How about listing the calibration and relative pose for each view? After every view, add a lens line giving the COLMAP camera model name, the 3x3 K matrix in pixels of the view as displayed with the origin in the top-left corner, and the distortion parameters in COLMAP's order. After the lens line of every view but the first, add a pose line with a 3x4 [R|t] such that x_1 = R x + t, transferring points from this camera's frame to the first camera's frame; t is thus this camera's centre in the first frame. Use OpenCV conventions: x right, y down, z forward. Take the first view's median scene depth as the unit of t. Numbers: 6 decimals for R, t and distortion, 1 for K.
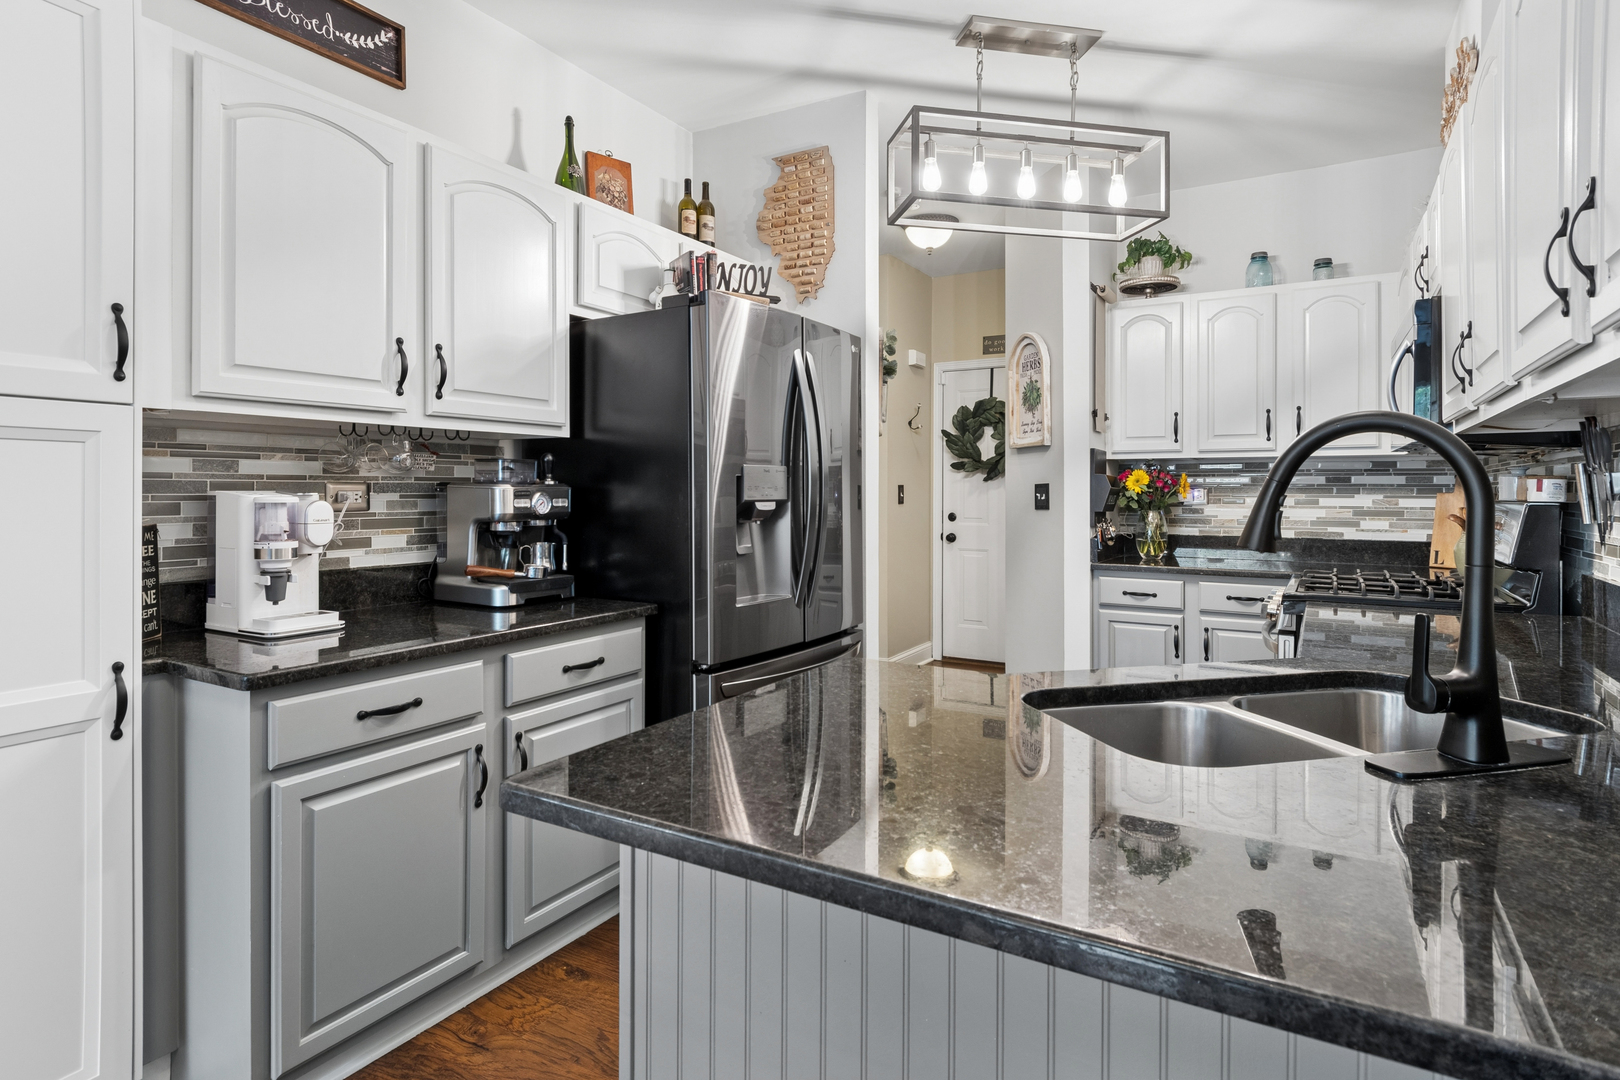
lens RADIAL K [[860.1, 0, 811.0], [0, 860.1, 491.0], [0, 0, 1]] dist [0.003537, -0.001793]
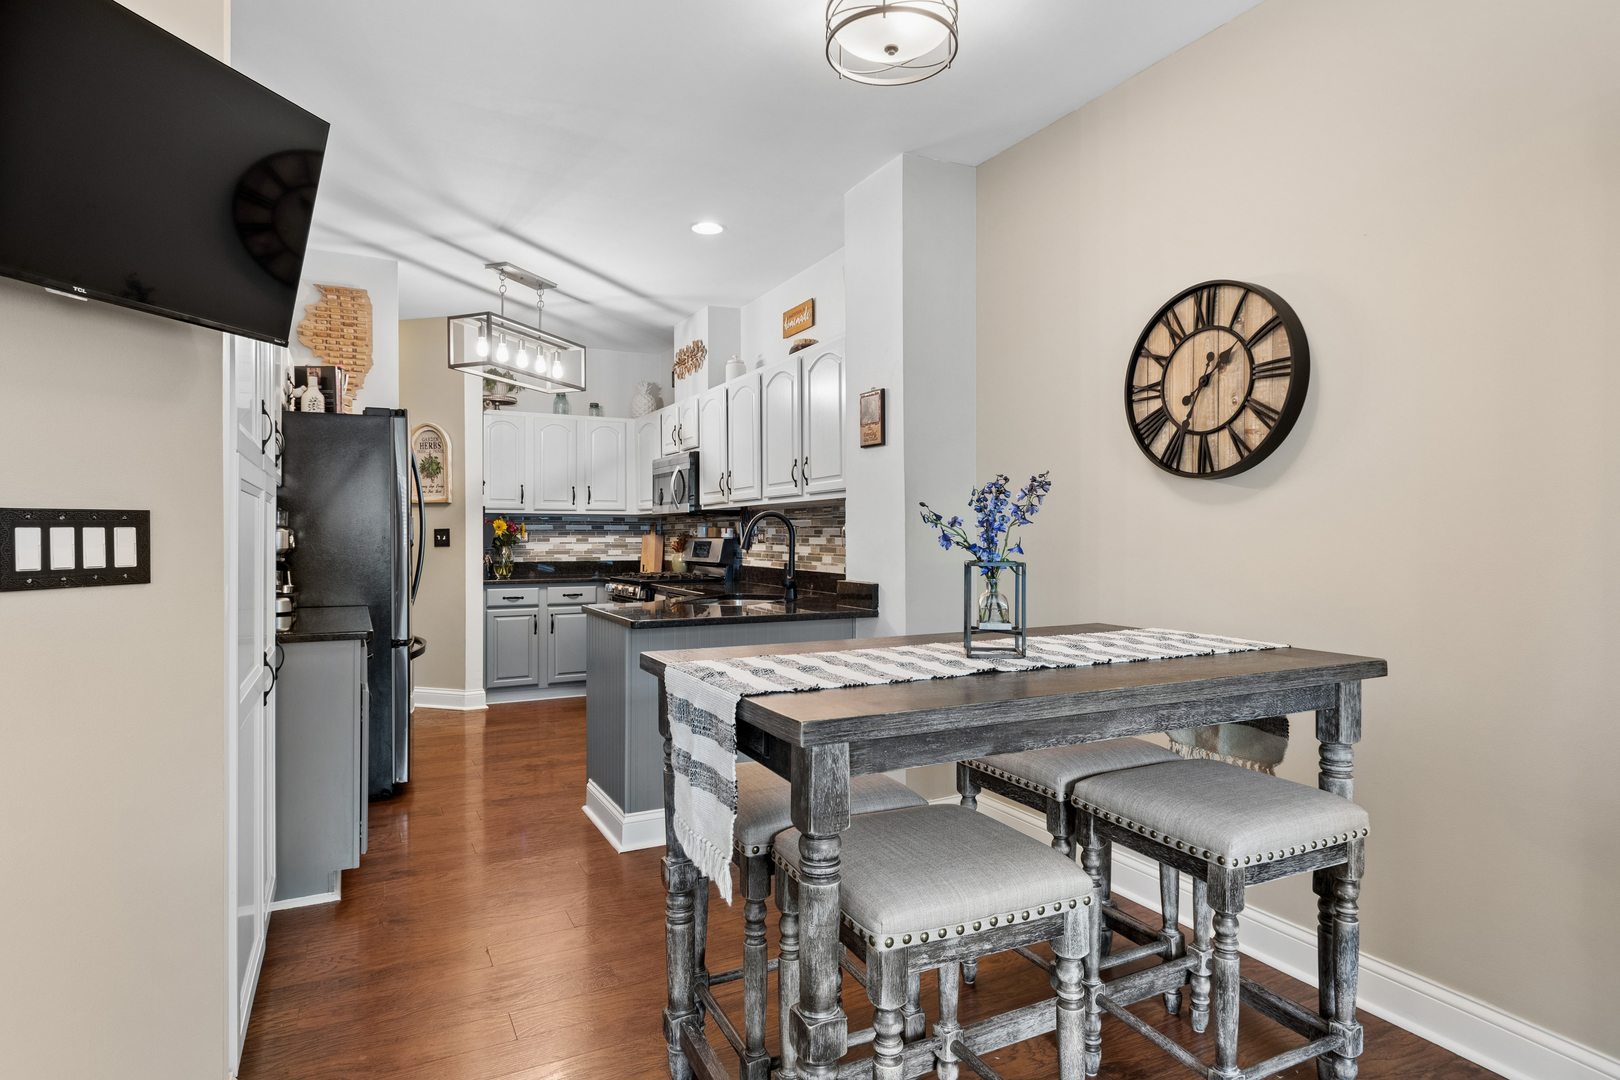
lens RADIAL K [[860.1, 0, 801.8], [0, 860.1, 536.1], [0, 0, 1]] dist [0.003537, -0.001793]
pose [[0.531942, -0.001966, 0.846778, -0.680344], [0.002040, 0.999997, 0.001040, 0.004012], [-0.846778, 0.001174, 0.531945, -0.306471]]
